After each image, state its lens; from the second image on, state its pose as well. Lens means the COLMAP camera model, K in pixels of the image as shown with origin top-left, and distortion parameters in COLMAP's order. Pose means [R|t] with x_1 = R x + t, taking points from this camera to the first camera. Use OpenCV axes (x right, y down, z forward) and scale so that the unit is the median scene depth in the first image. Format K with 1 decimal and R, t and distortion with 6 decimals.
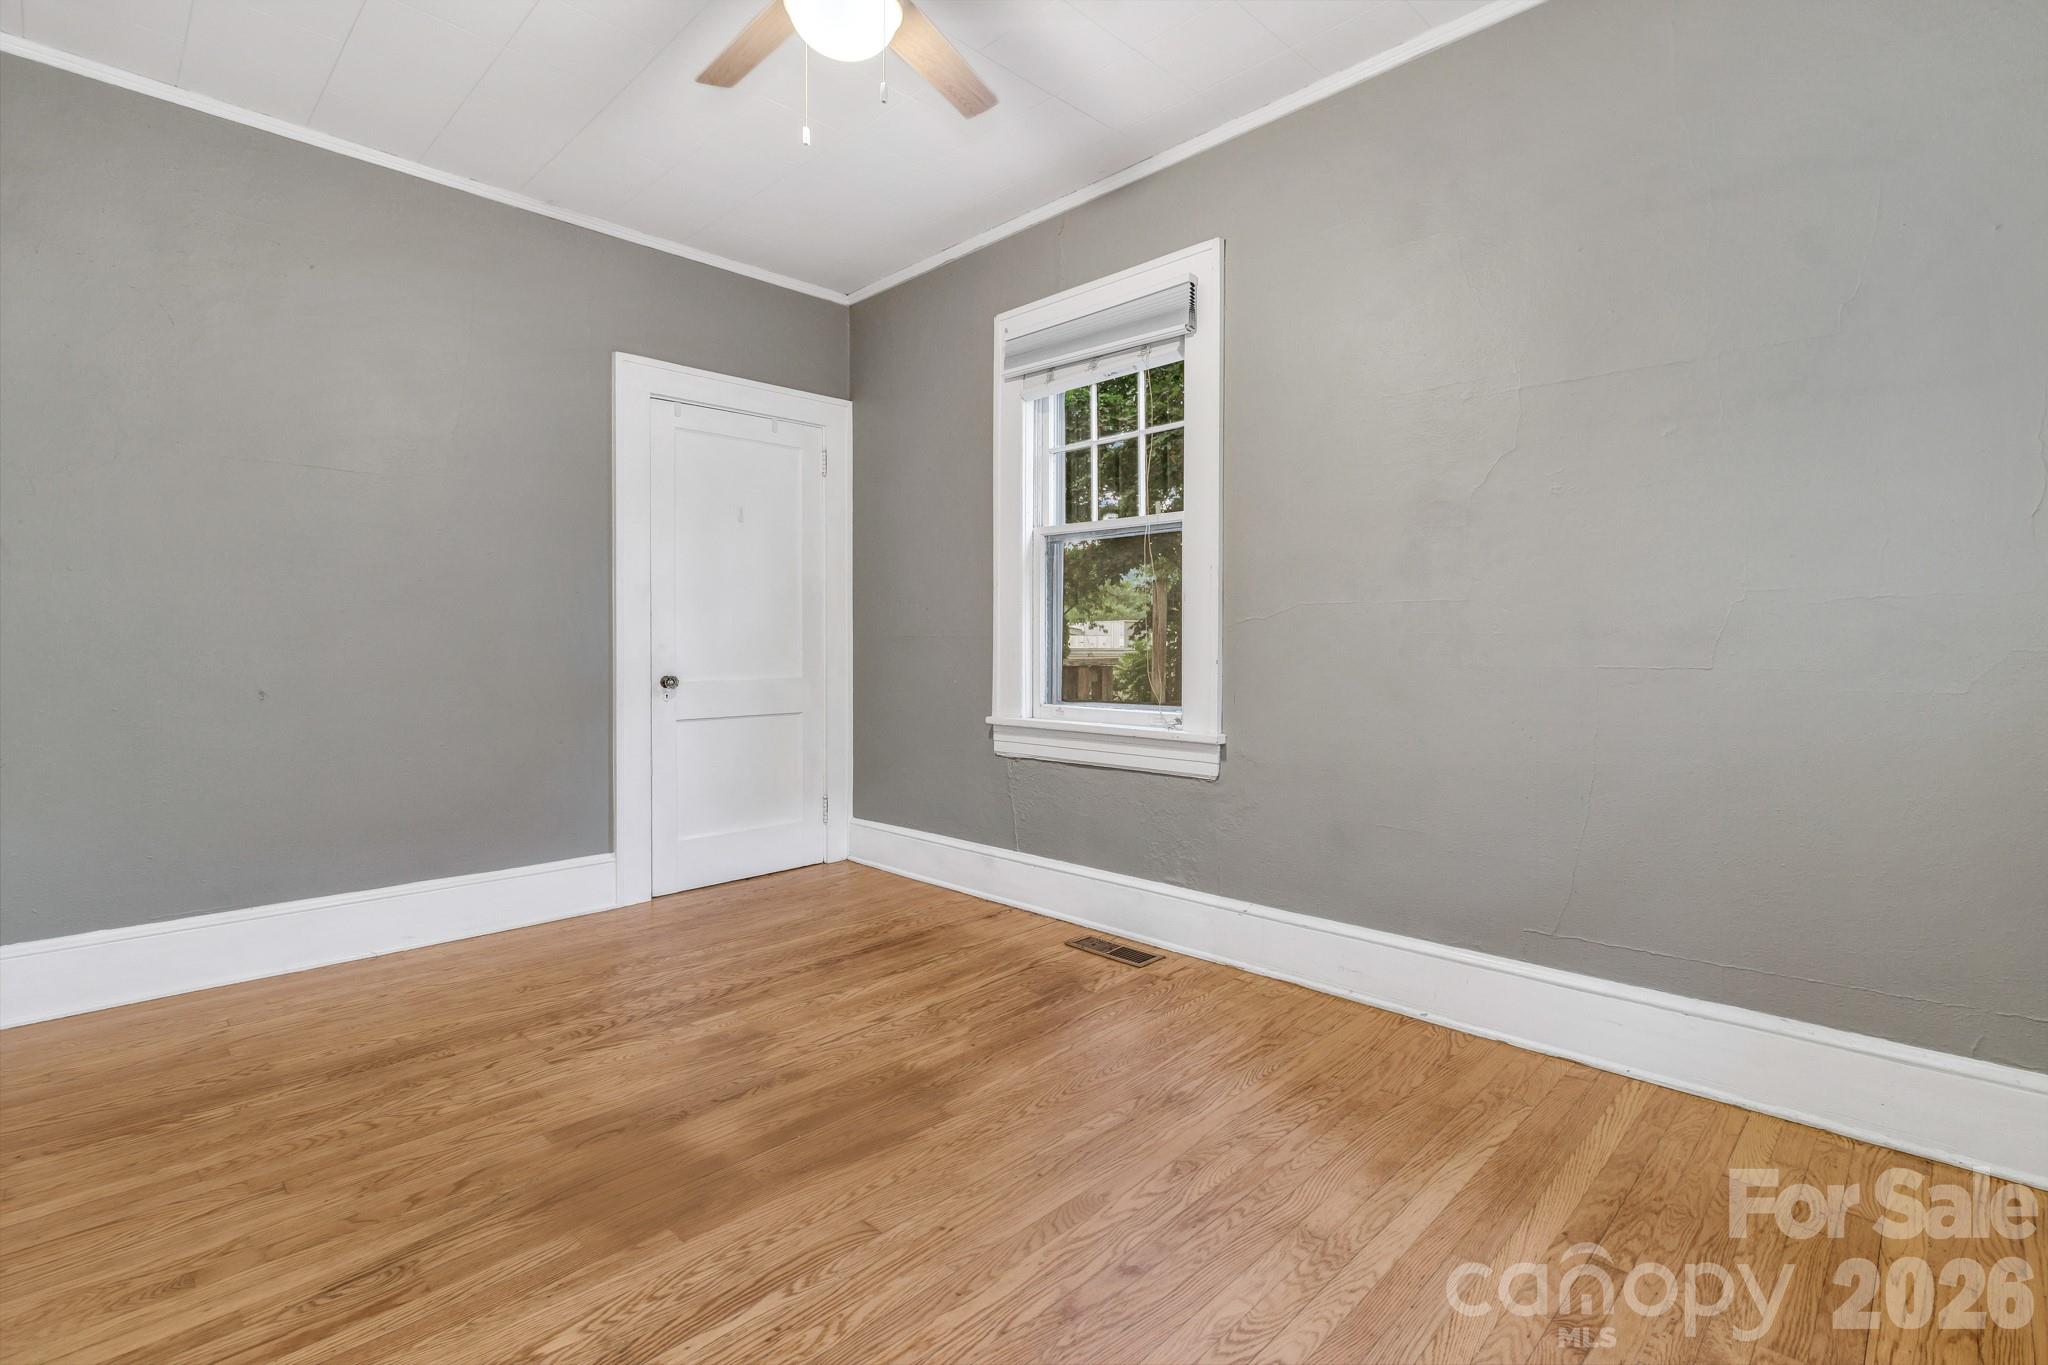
lens RADIAL K [[942.5, 0, 1029.1], [0, 942.5, 667.4], [0, 0, 1]] dist [0.002272, -0.001085]
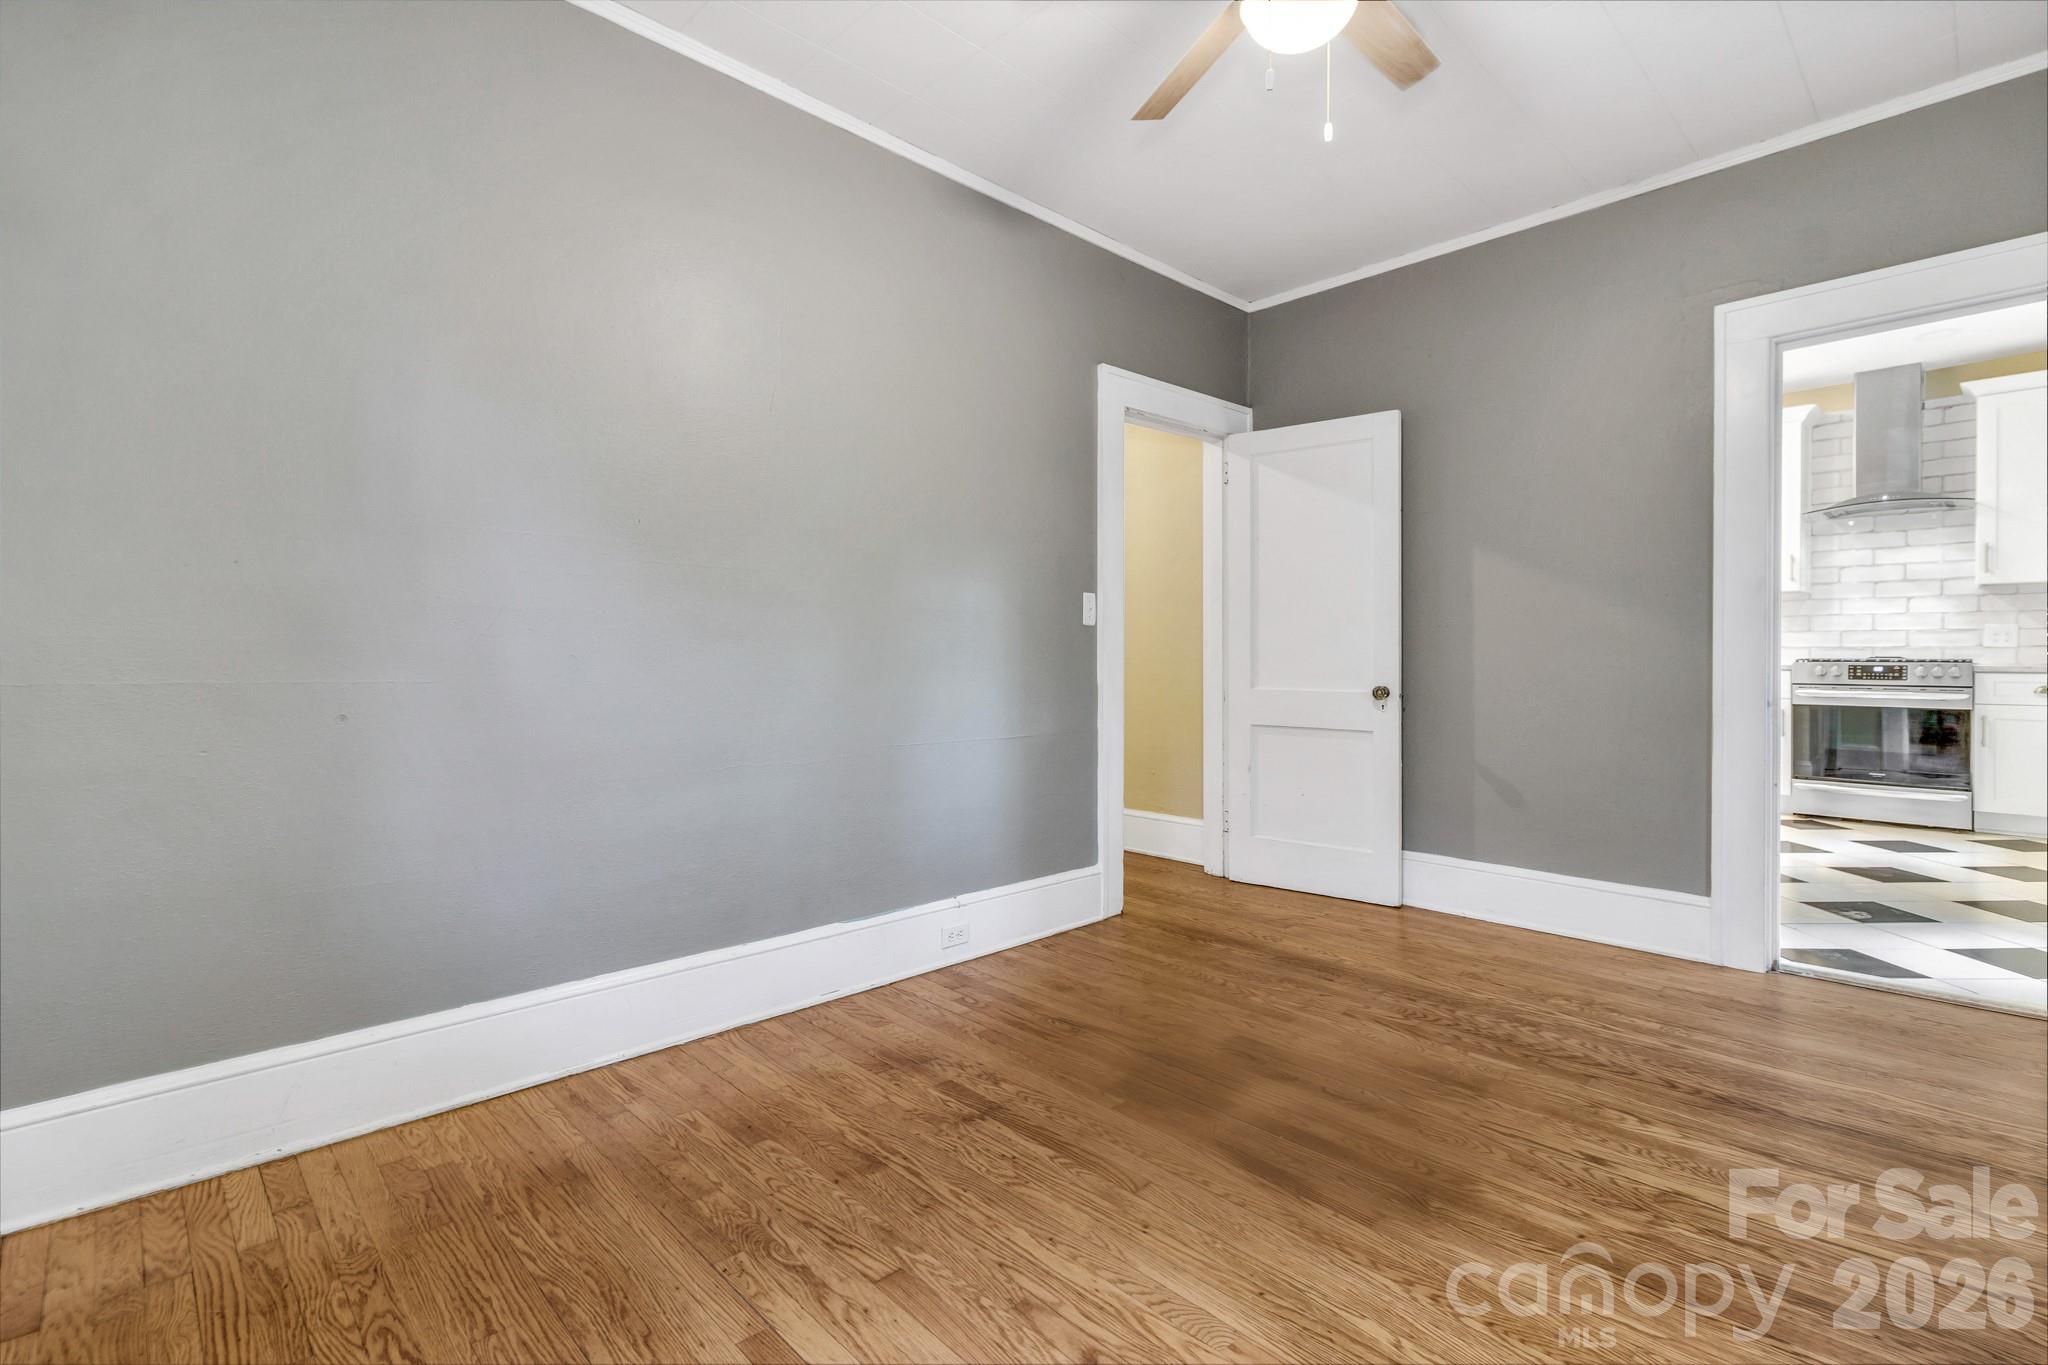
lens RADIAL K [[942.5, 0, 1028.0], [0, 942.5, 672.9], [0, 0, 1]] dist [0.002272, -0.001085]
pose [[-0.022666, 0.020689, -0.999529, 0.578402], [-0.022137, 0.999530, 0.021191, -0.013126], [0.999498, 0.022607, -0.022197, 0.557675]]
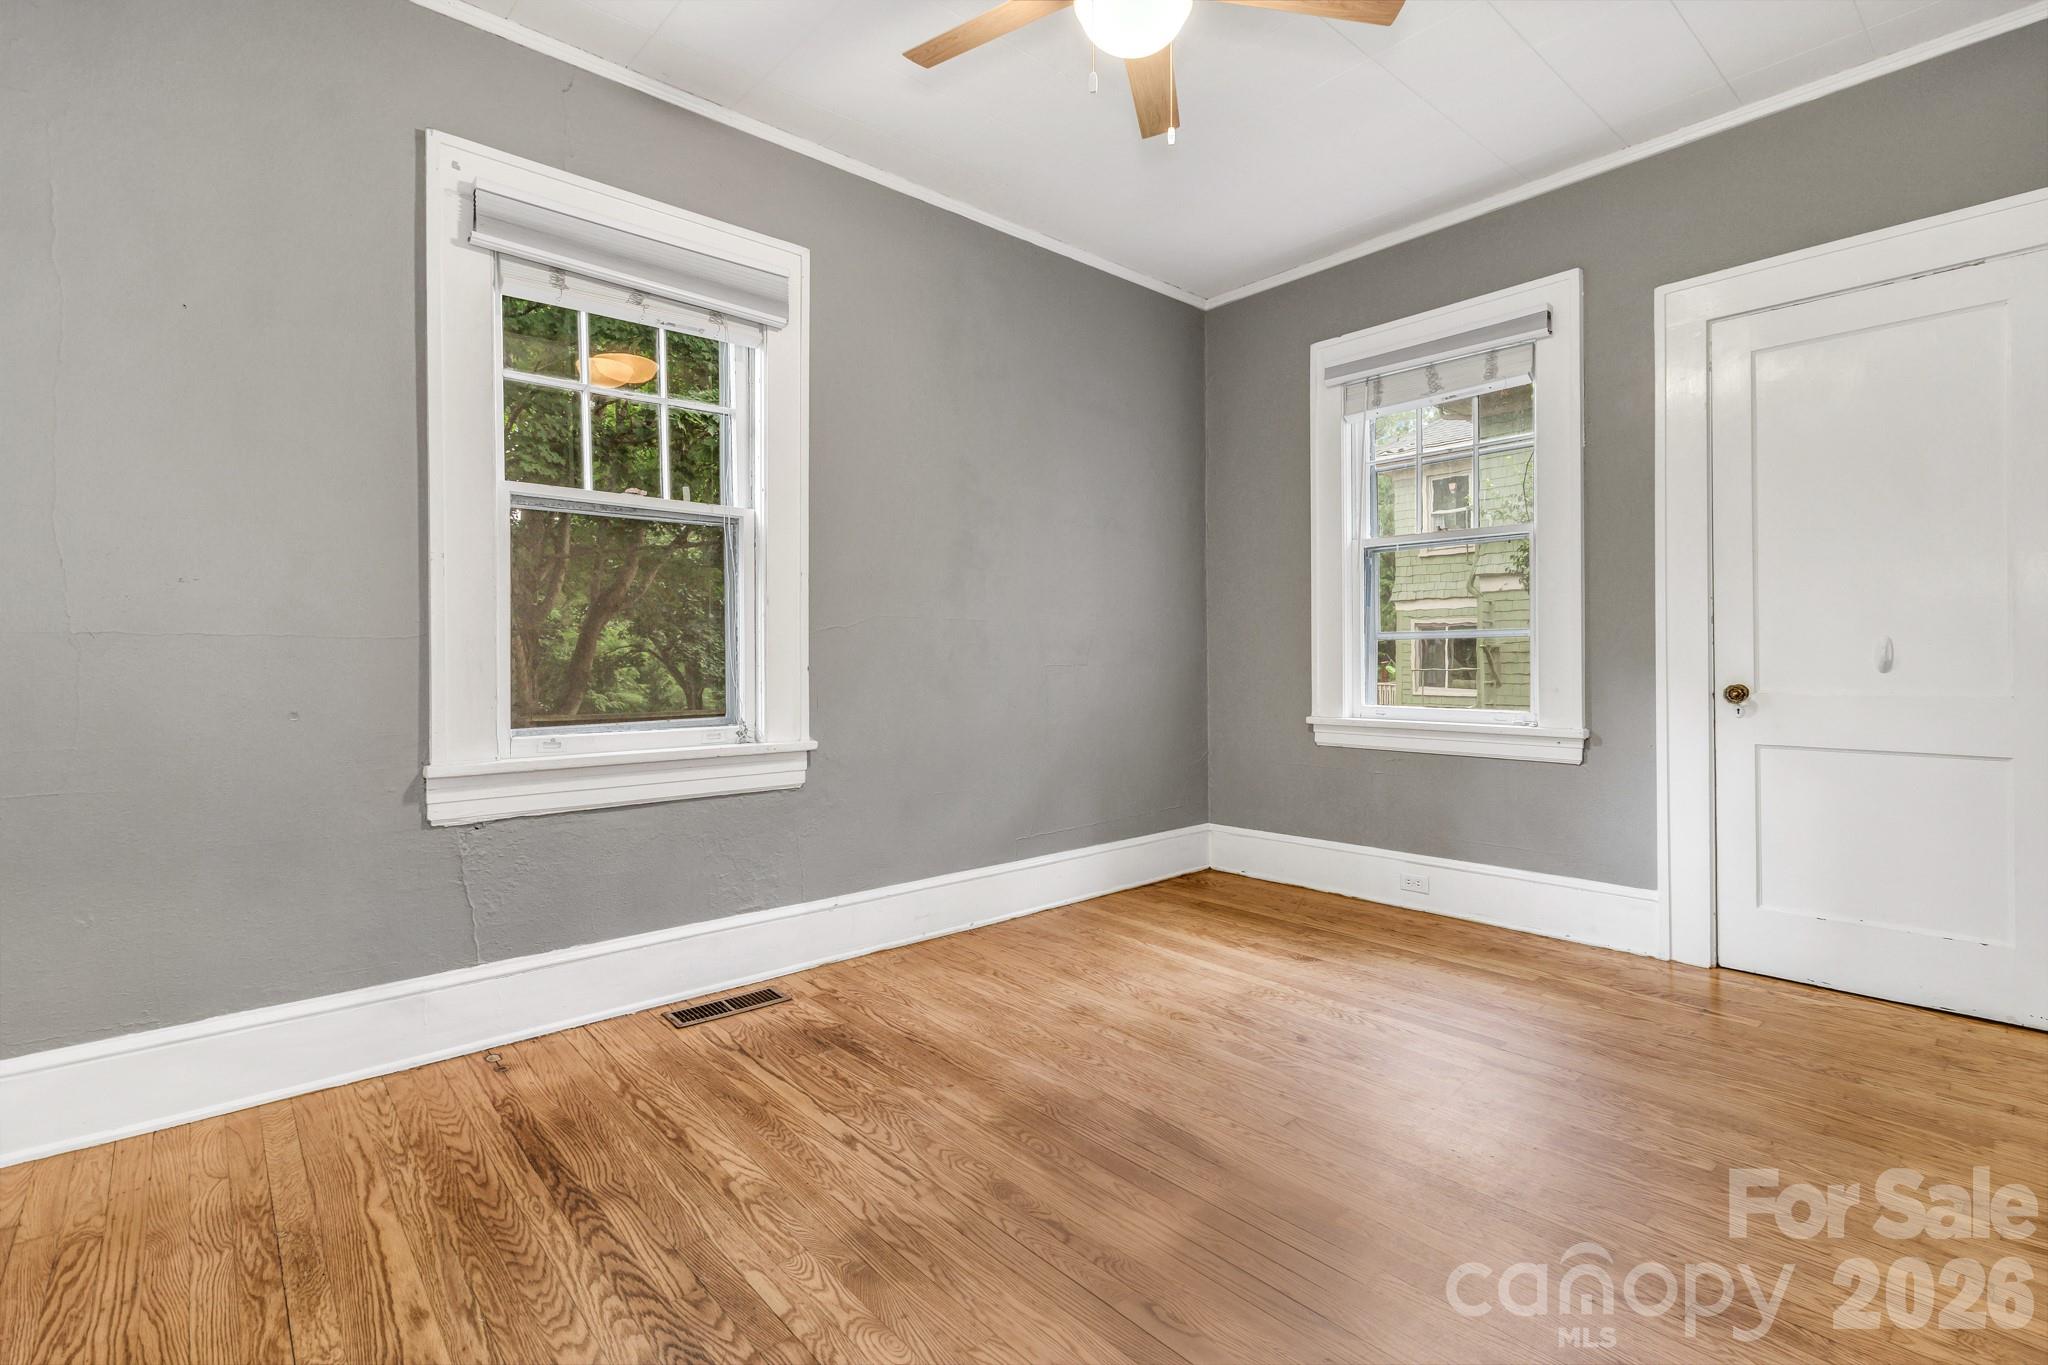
lens RADIAL K [[942.5, 0, 1027.7], [0, 942.5, 669.6], [0, 0, 1]] dist [0.002272, -0.001085]
pose [[0.068534, -0.013055, 0.997563, -0.888440], [0.028361, 0.999536, 0.011132, -0.010393], [-0.997246, 0.027529, 0.068872, 0.786168]]
